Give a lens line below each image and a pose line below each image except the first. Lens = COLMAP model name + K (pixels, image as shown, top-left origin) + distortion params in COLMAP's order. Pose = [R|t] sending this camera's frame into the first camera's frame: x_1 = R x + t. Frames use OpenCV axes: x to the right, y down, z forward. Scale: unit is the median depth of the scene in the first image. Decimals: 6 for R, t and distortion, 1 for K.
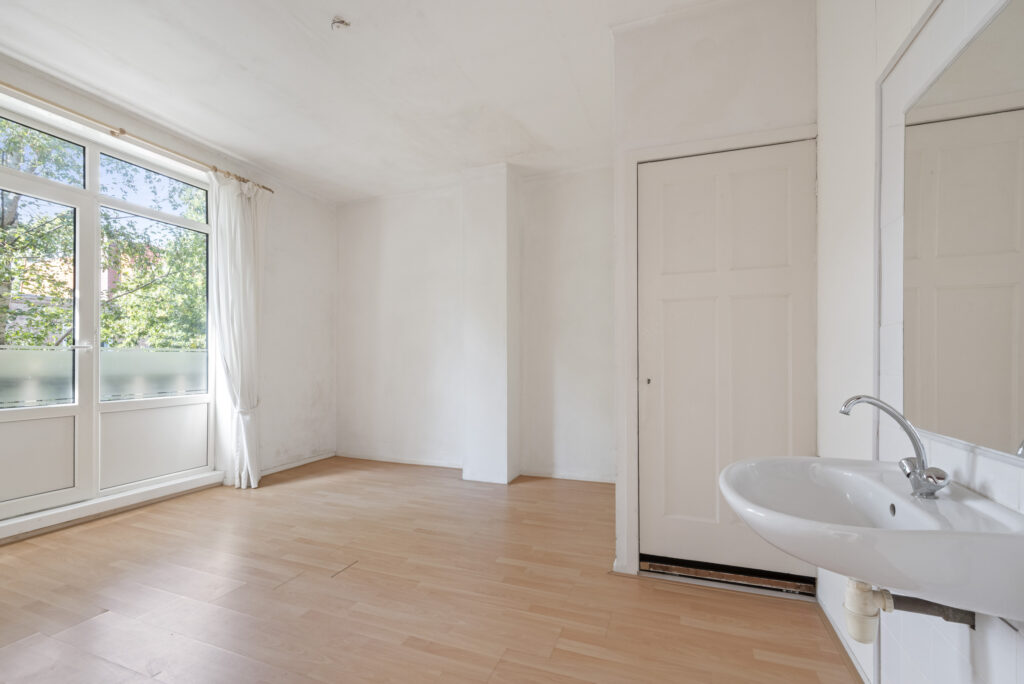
lens RADIAL K [[443.2, 0, 522.7], [0, 443.2, 358.2], [0, 0, 1]] dist [-0.002188, 0.000057]
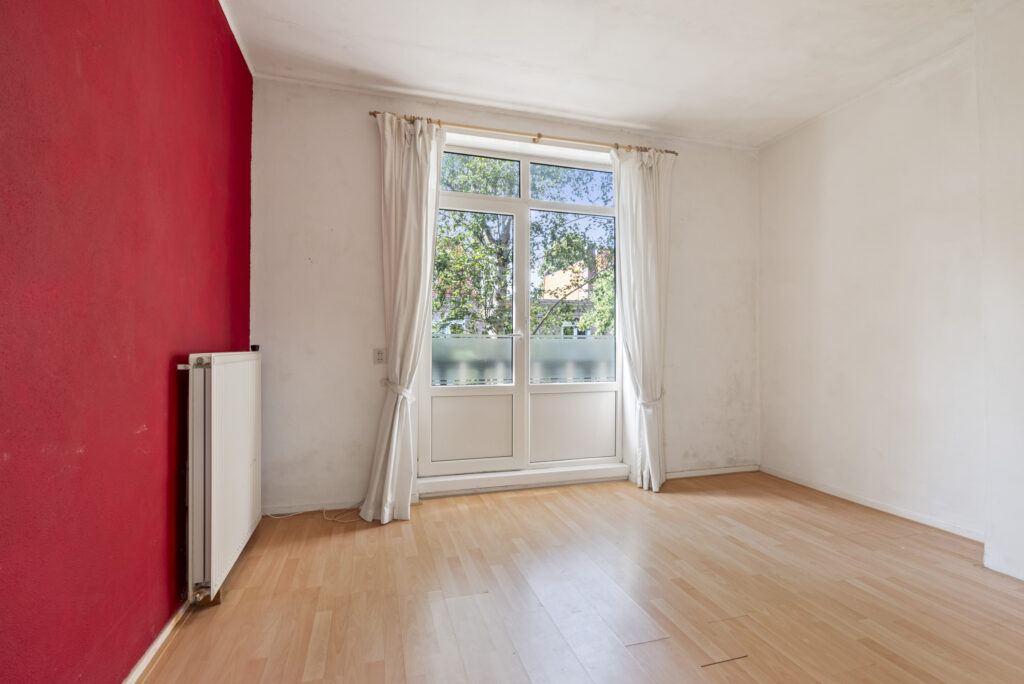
lens RADIAL K [[481.2, 0, 512.2], [0, 481.2, 338.1], [0, 0, 1]] dist [-0.000130, 0.001021]
pose [[0.597990, -0.014703, -0.801369, -0.004789], [0.001090, 0.999846, -0.017532, 0.003887], [0.801503, 0.009610, 0.597914, 0.203348]]
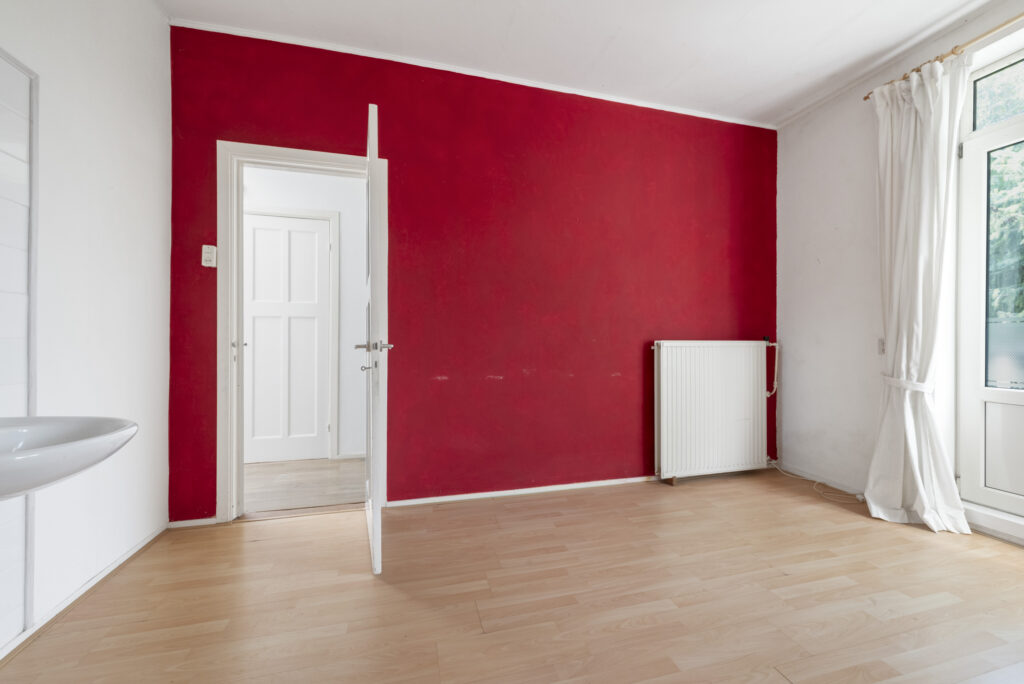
lens RADIAL K [[405.8, 0, 513.5], [0, 405.8, 340.4], [0, 0, 1]] dist [0.000207, 0.000170]
pose [[-0.821322, -0.006581, -0.570426, 0.069625], [-0.003134, 0.999970, -0.007025, 0.017417], [0.570456, -0.003983, -0.821319, 0.760572]]
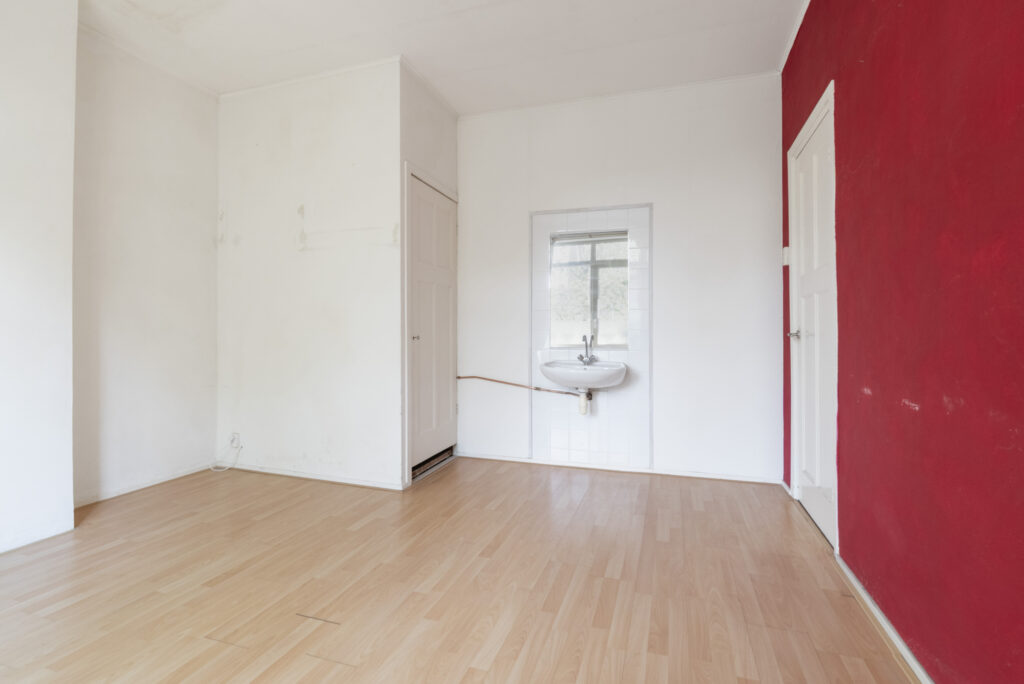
lens RADIAL K [[481.2, 0, 516.6], [0, 481.2, 331.4], [0, 0, 1]] dist [-0.000130, 0.001021]
pose [[-0.040194, 0.000340, 0.999192, -0.755269], [-0.007001, 0.999975, -0.000622, 0.018934], [-0.999167, -0.007021, -0.040191, 0.473673]]
